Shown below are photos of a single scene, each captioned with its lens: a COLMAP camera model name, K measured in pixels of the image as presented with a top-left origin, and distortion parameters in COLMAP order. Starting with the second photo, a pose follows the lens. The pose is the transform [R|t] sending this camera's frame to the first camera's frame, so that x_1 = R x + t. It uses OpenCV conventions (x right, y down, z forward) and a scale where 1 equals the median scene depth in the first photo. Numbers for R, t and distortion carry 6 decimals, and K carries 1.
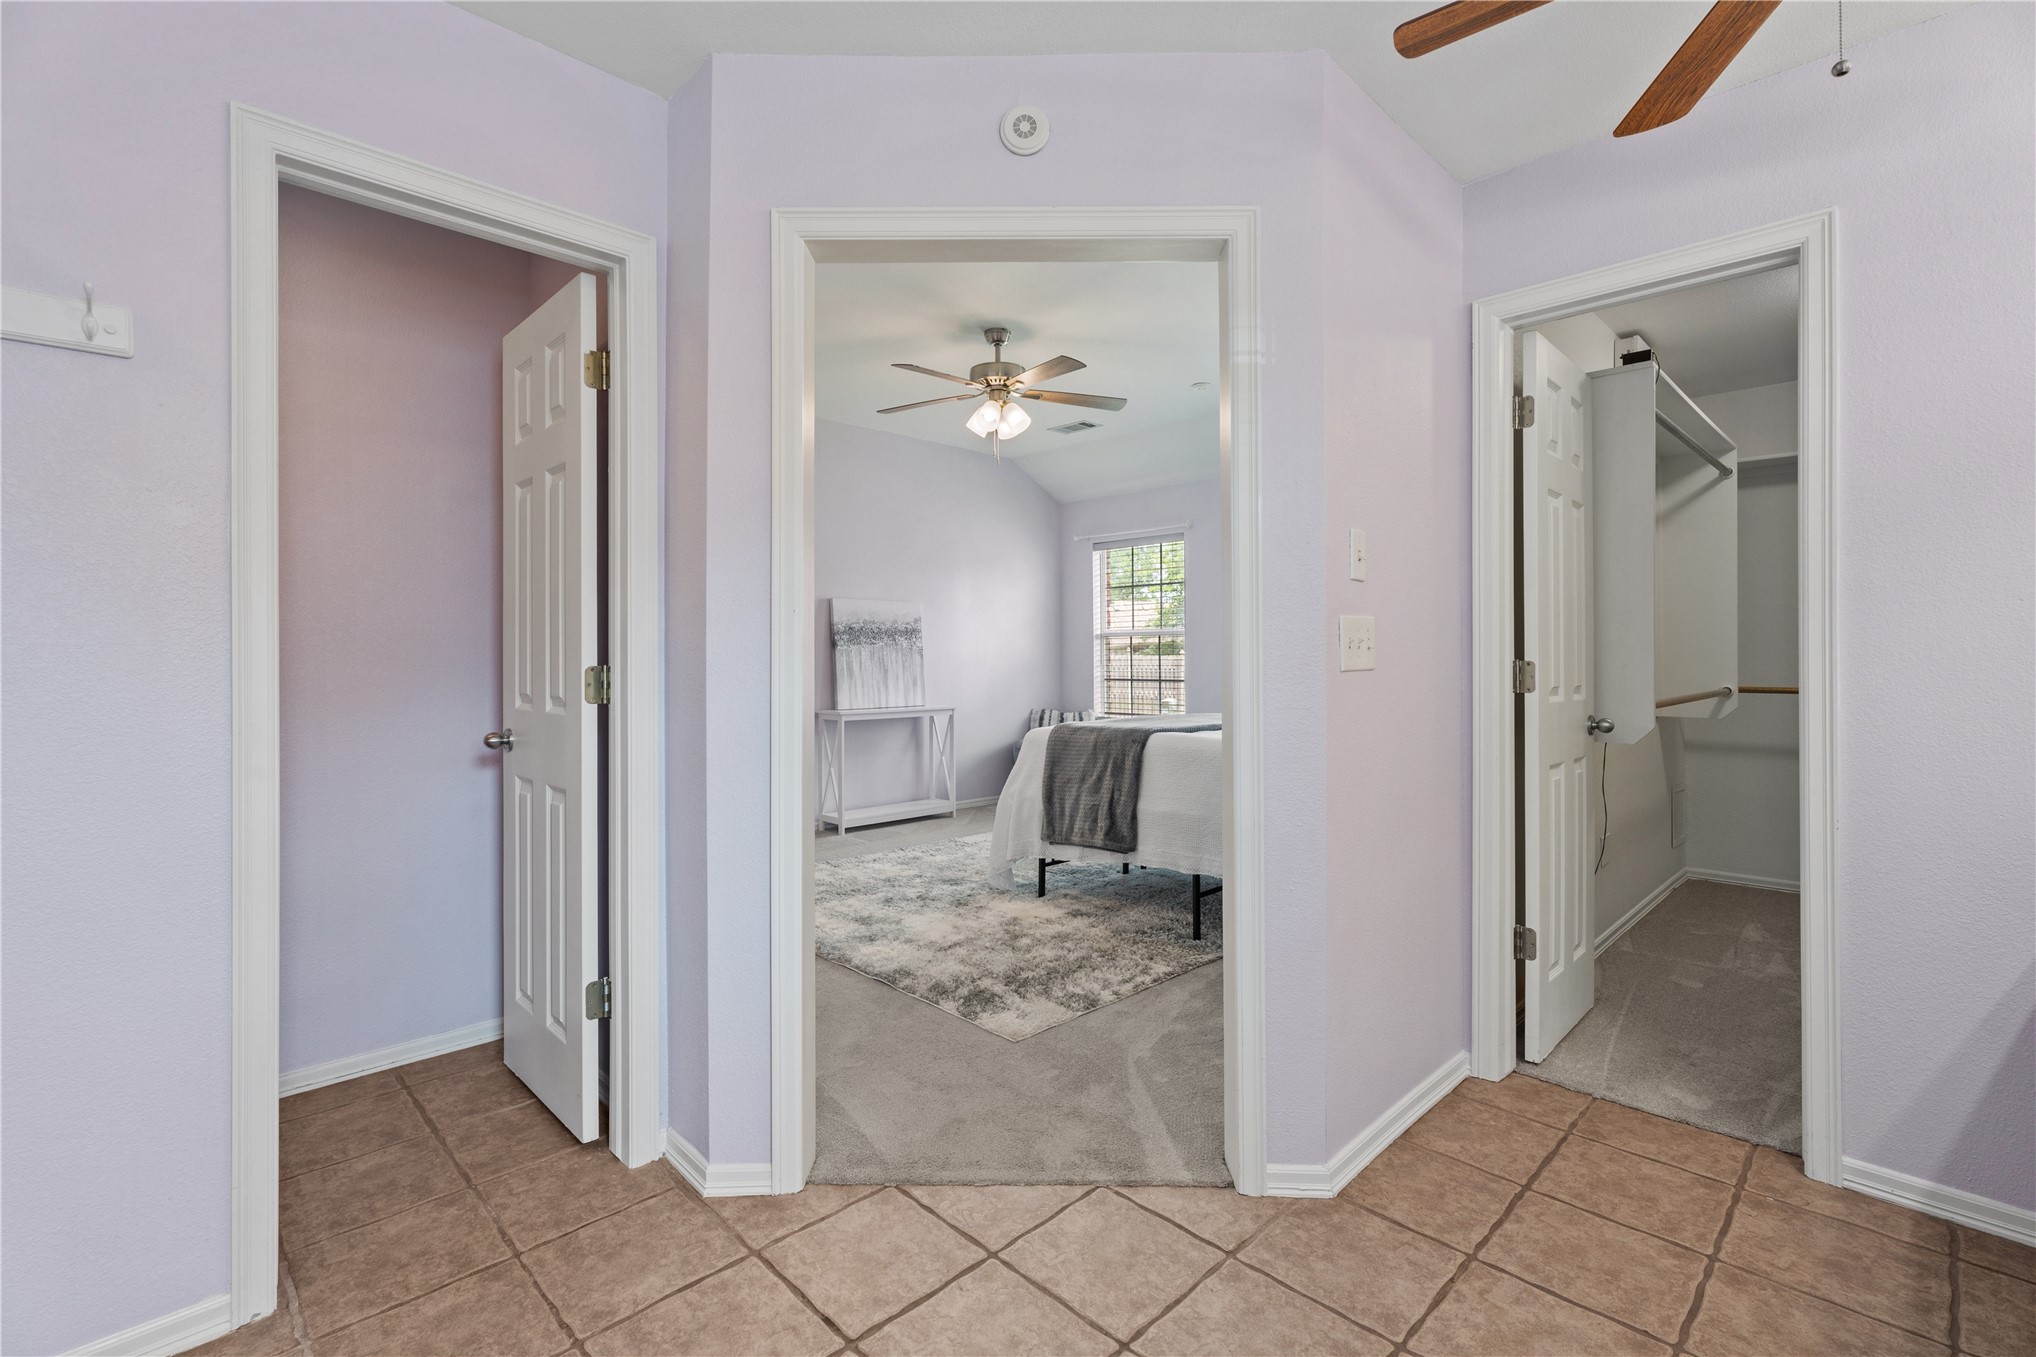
lens RADIAL K [[904.3, 0, 1020.1], [0, 904.3, 664.1], [0, 0, 1]] dist [-0.003327, -0.000743]
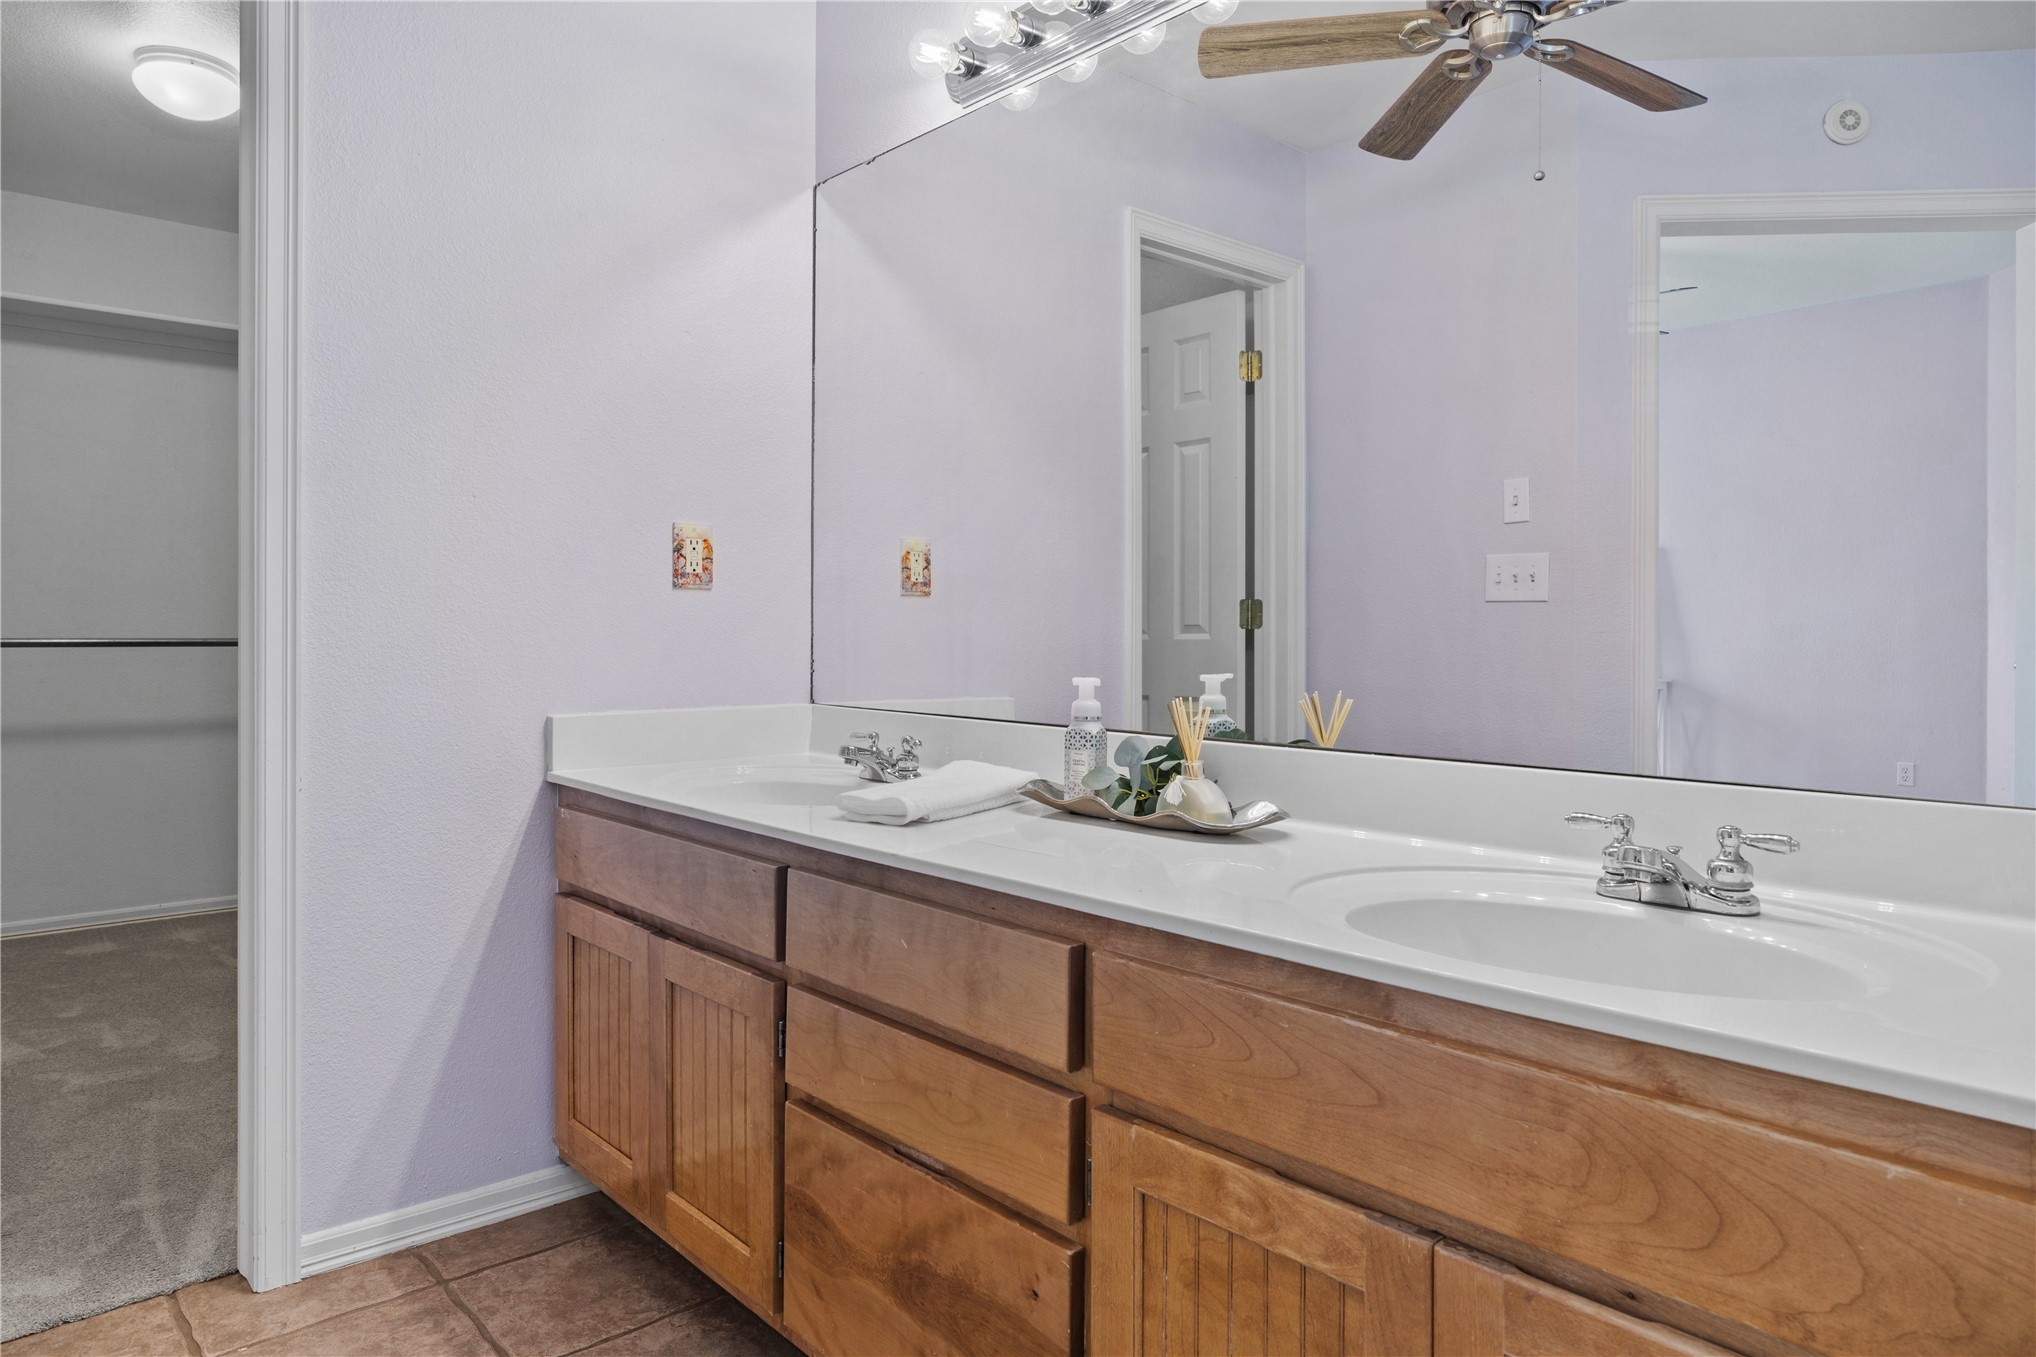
lens RADIAL K [[1239.8, 0, 1010.2], [0, 1239.8, 641.9], [0, 0, 1]] dist [-0.003315, -0.001188]
pose [[0.054016, -0.003646, 0.998533, -0.062245], [0.007859, 0.999964, 0.003226, 0.064510], [-0.998509, 0.007673, 0.054042, 0.374998]]
